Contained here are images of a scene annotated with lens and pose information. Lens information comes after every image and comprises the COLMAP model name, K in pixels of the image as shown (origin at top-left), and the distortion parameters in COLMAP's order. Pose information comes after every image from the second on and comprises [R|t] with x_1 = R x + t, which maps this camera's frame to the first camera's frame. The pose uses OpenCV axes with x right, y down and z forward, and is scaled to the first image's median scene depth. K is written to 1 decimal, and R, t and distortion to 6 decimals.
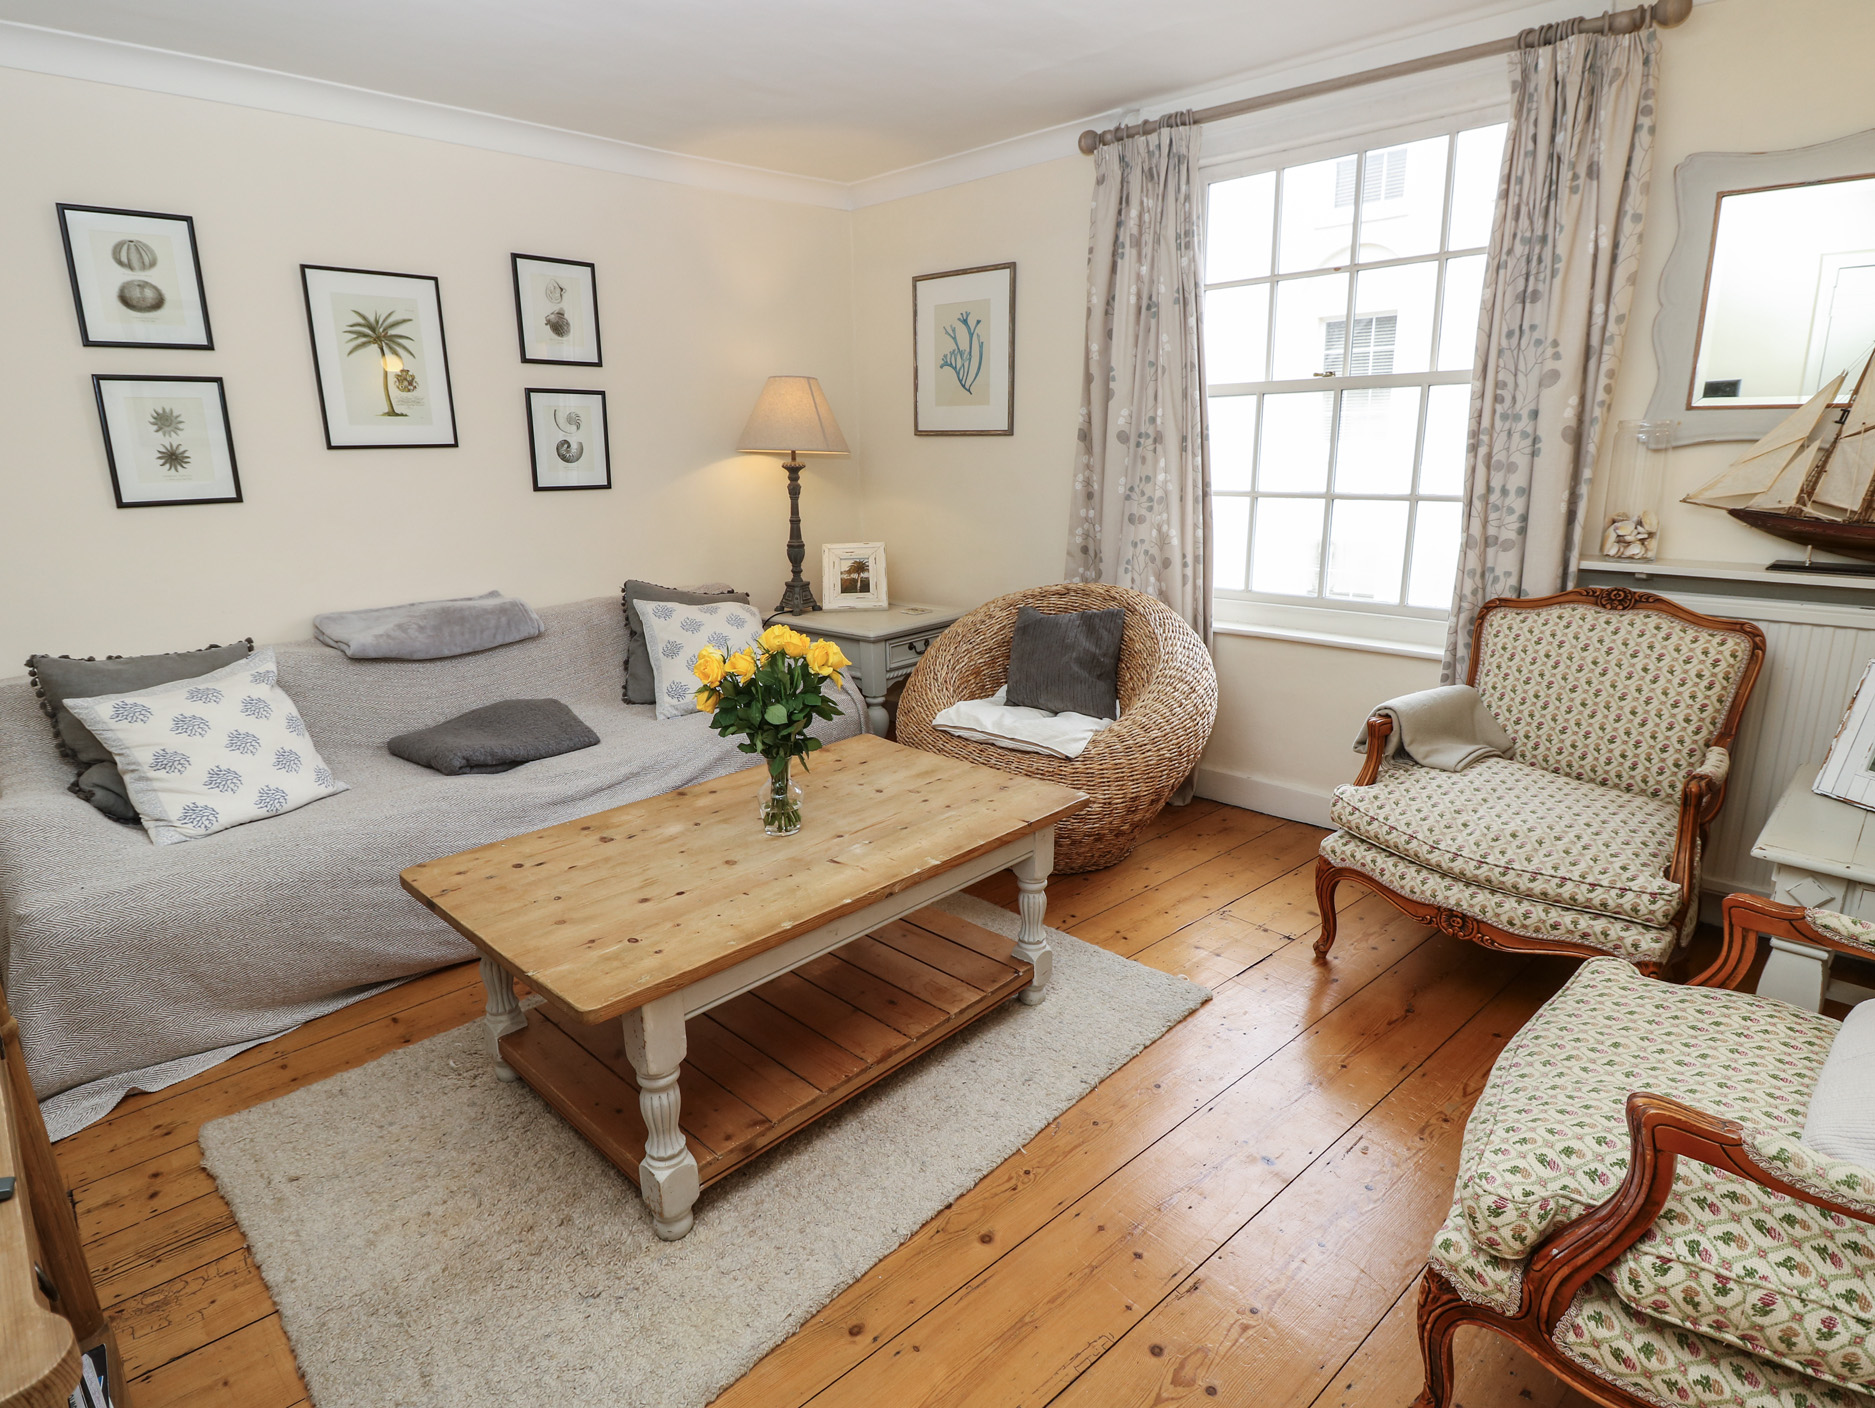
lens RADIAL K [[1025.9, 0, 926.9], [0, 1025.9, 706.2], [0, 0, 1]] dist [0.005779, -0.018033]
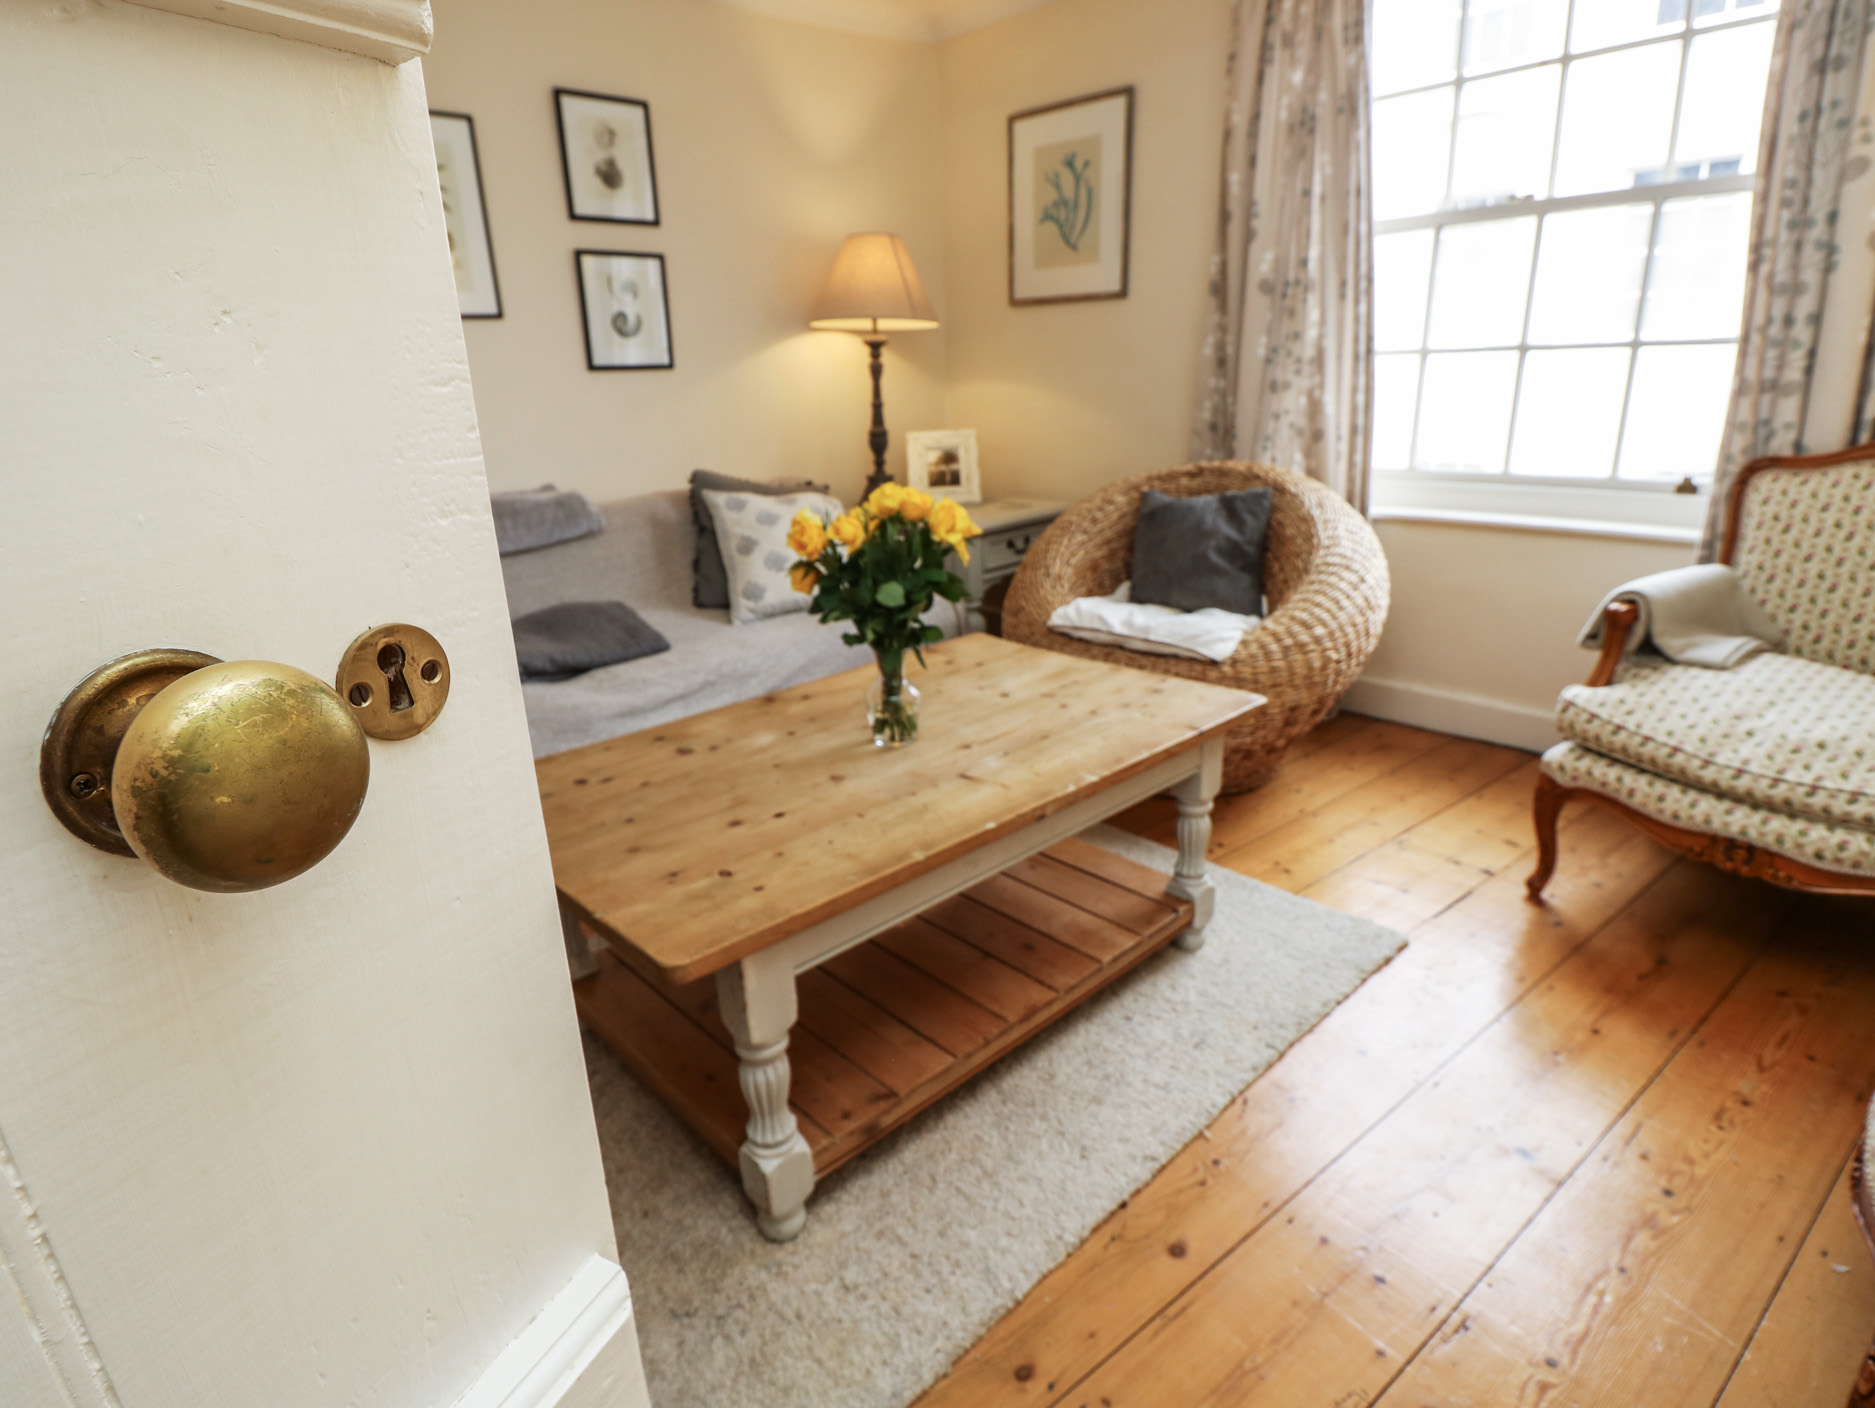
lens RADIAL K [[1025.9, 0, 926.9], [0, 1025.9, 706.2], [0, 0, 1]] dist [0.005779, -0.018033]
pose [[0.998442, -0.002854, -0.055734, -0.066178], [0.006710, 0.997586, 0.069114, 0.035038], [0.055403, -0.069380, 0.996051, 0.175166]]
